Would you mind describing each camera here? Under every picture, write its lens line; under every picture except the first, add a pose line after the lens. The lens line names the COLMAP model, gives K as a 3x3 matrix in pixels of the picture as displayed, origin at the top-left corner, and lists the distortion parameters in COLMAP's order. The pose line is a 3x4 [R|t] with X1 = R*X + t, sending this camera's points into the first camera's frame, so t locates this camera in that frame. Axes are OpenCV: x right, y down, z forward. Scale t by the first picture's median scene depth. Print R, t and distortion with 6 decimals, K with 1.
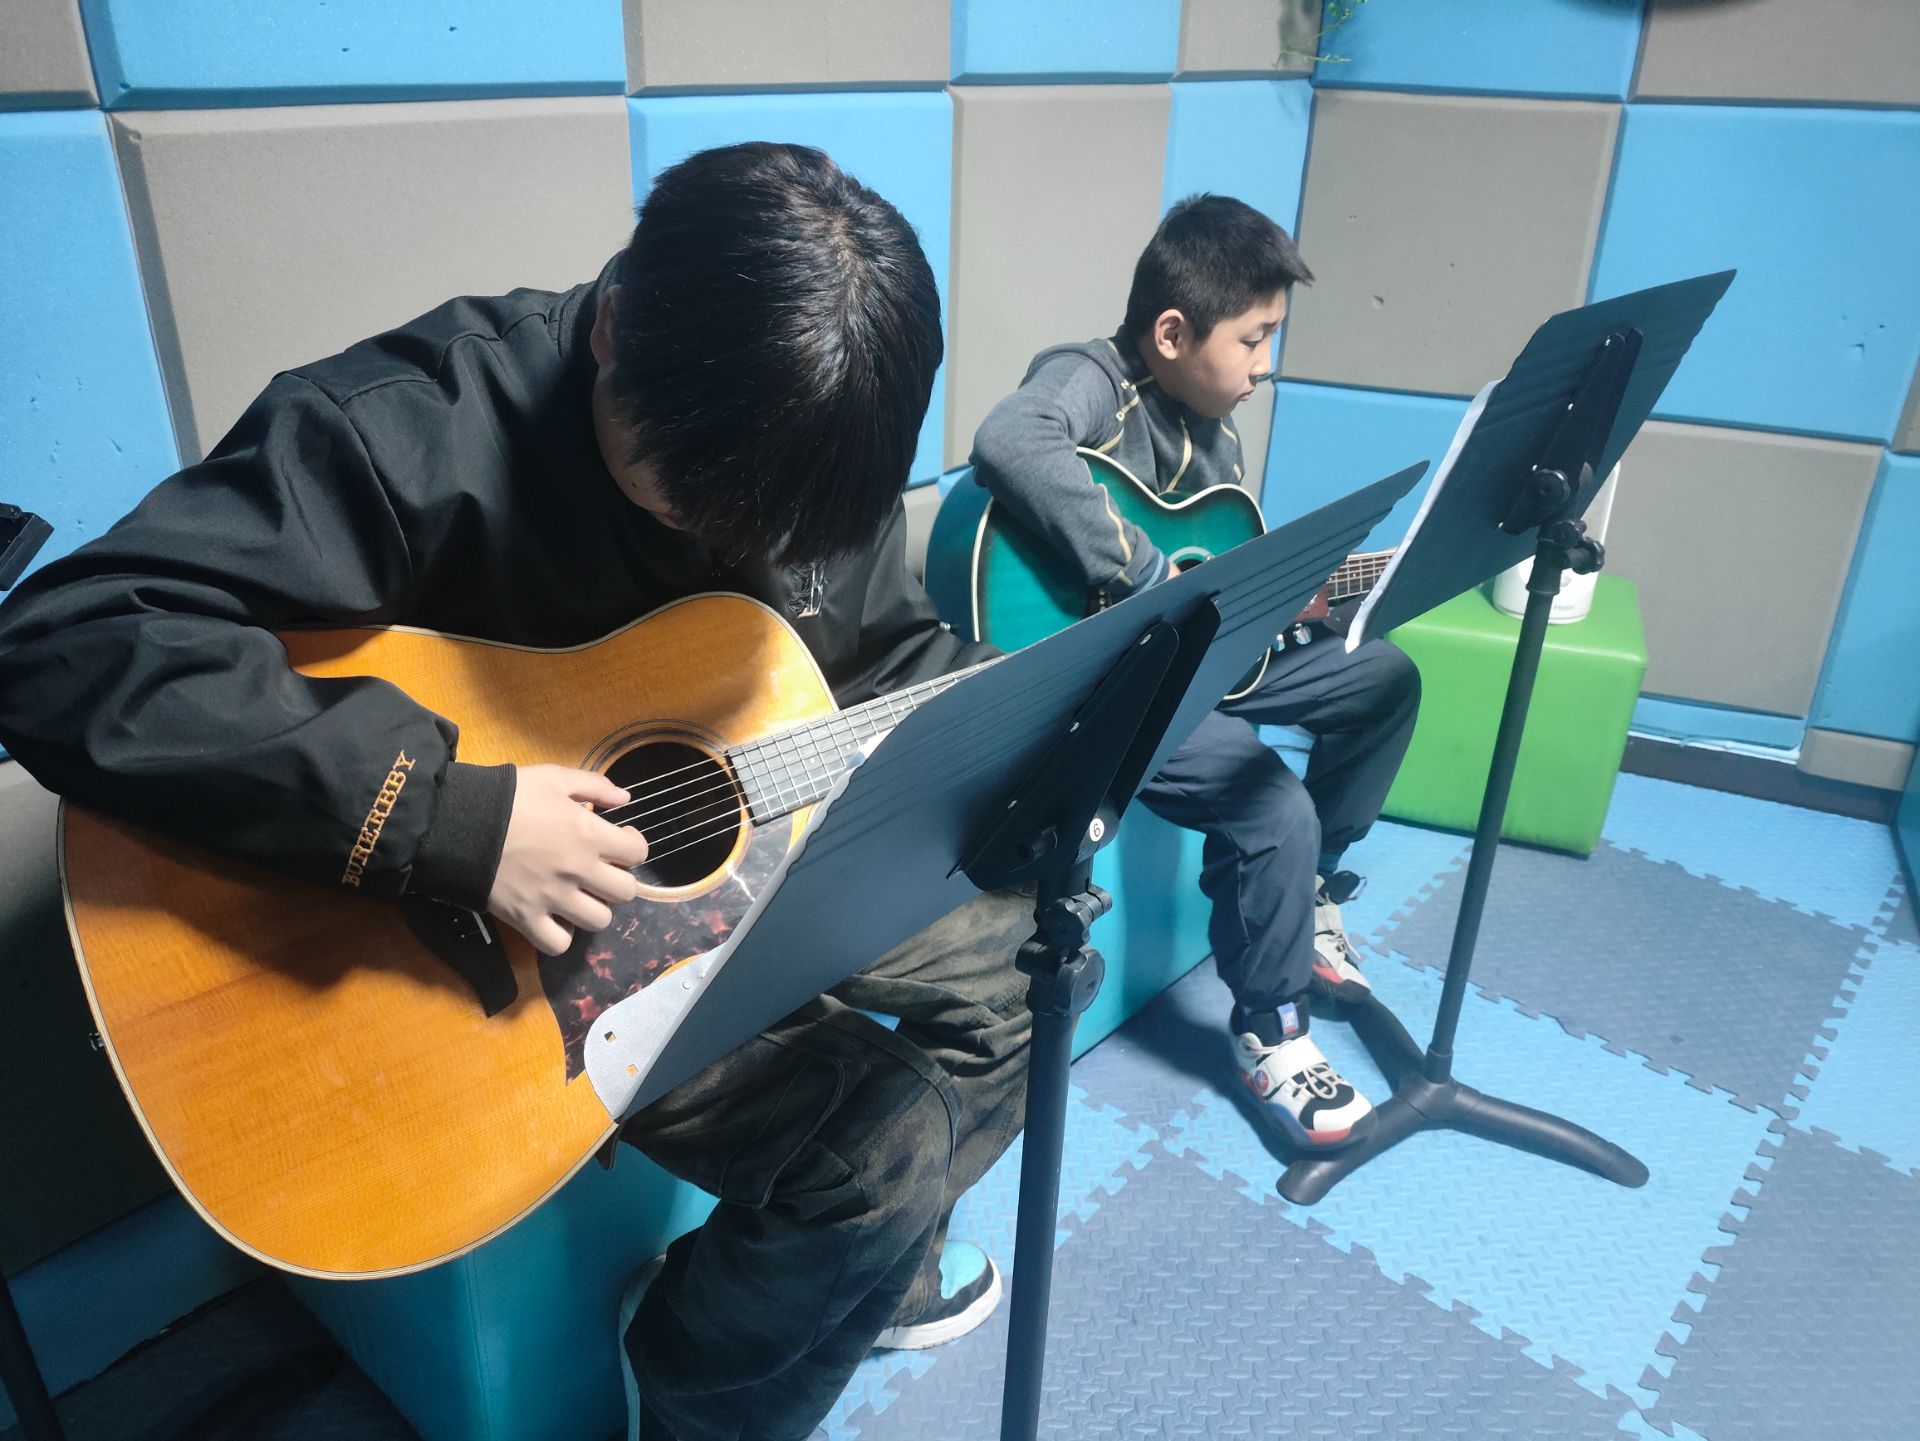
lens RADIAL K [[1449.0, 0, 948.2], [0, 1449.0, 720.8], [0, 0, 1]] dist [0.000547, 0.007128]
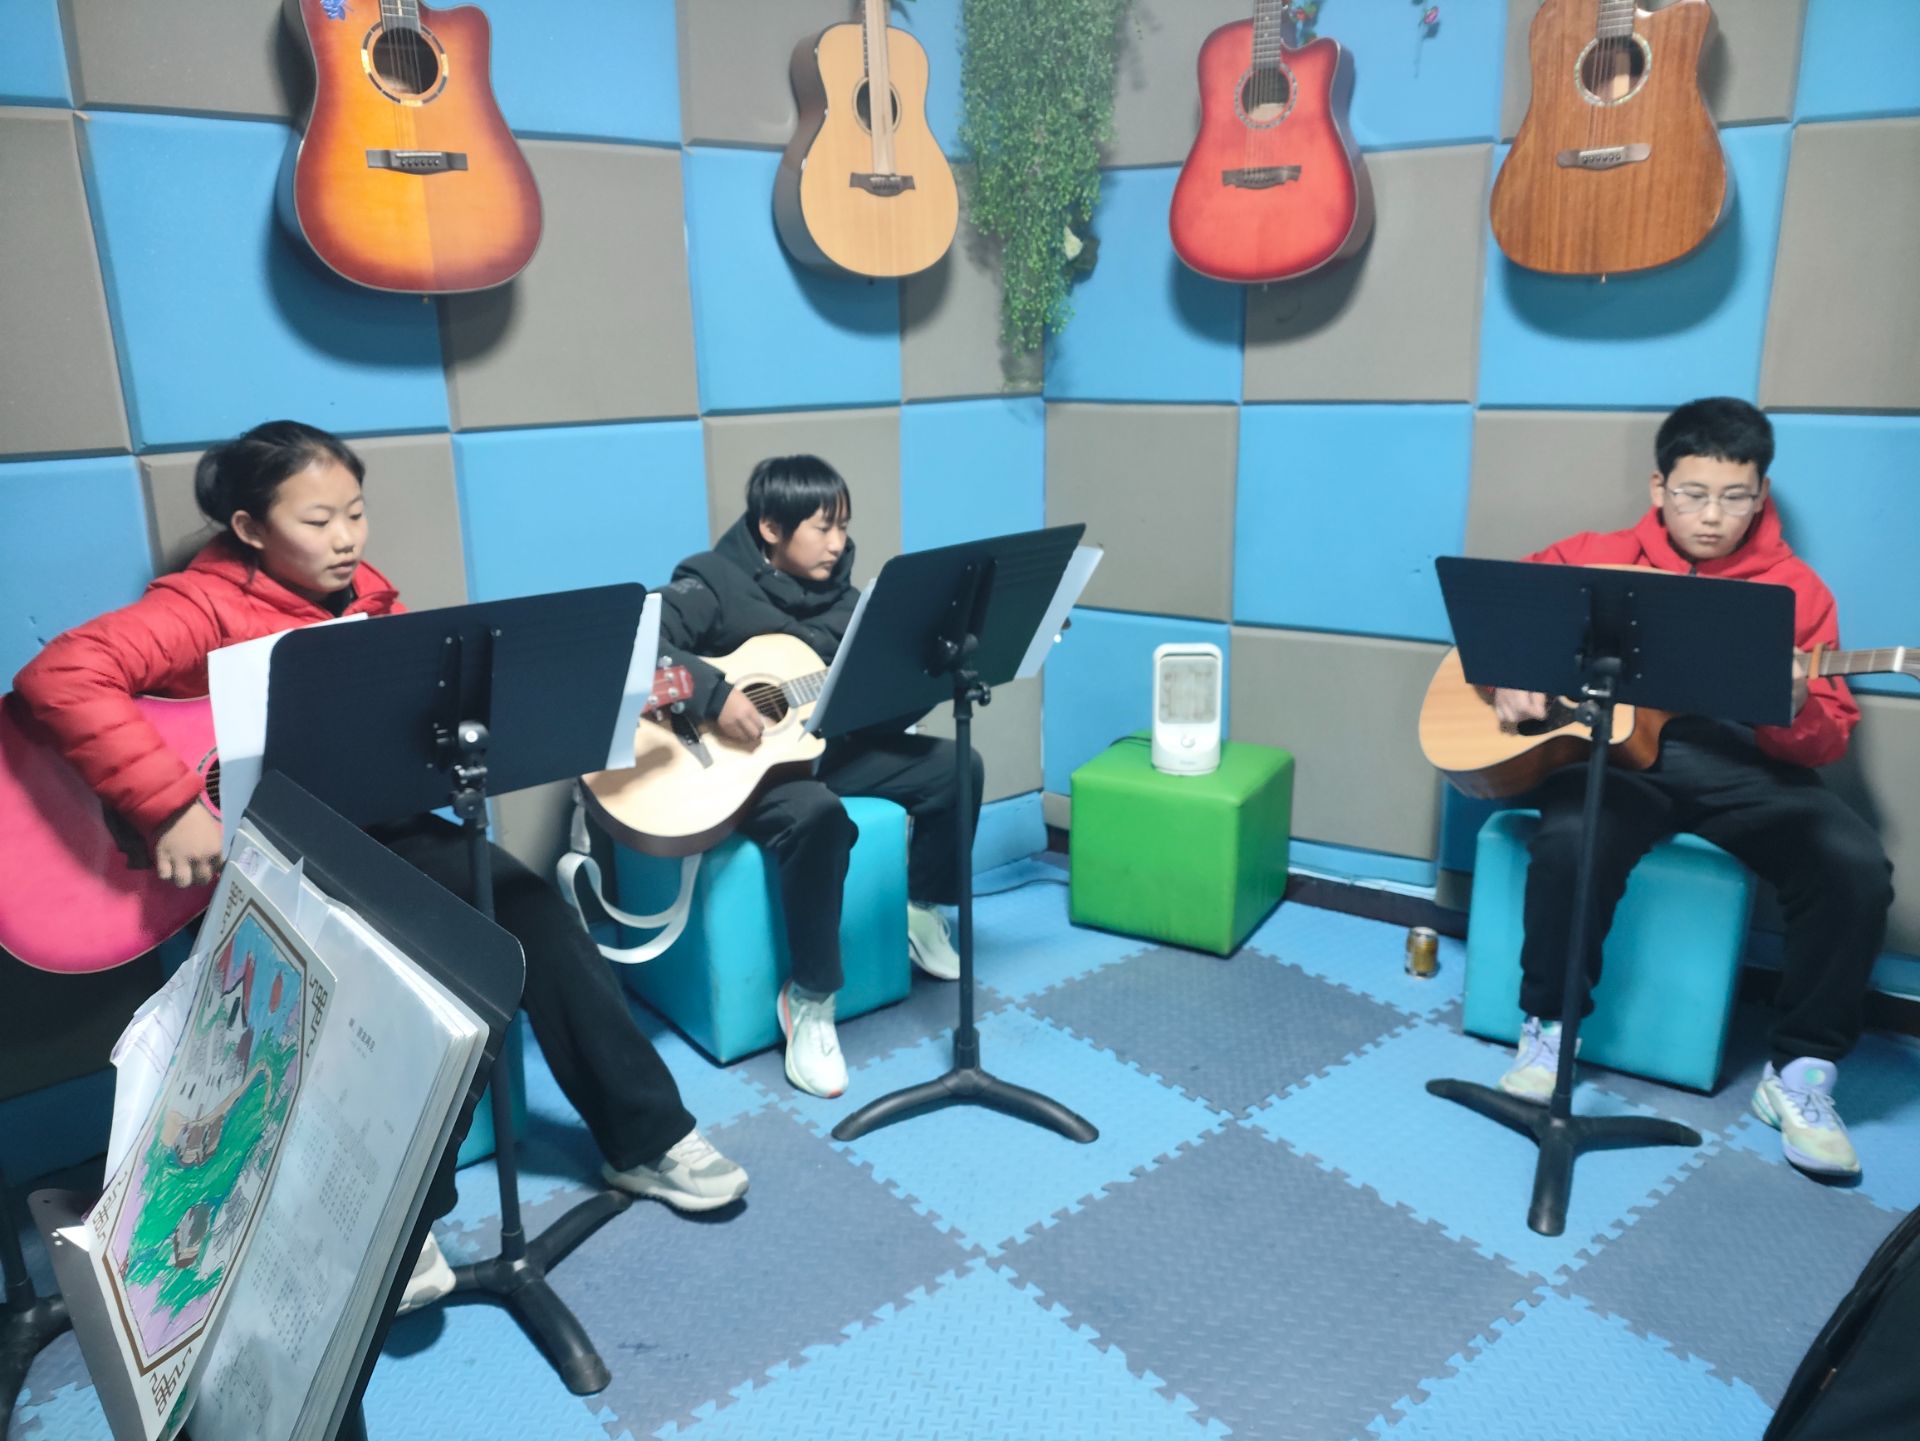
lens RADIAL K [[1449.0, 0, 965.4], [0, 1449.0, 738.2], [0, 0, 1]] dist [0.000547, 0.007128]
pose [[0.981245, 0.005287, -0.192691, 0.588930], [-0.038665, 0.984707, -0.169873, 0.165142], [0.188846, 0.174137, 0.966444, -0.413510]]
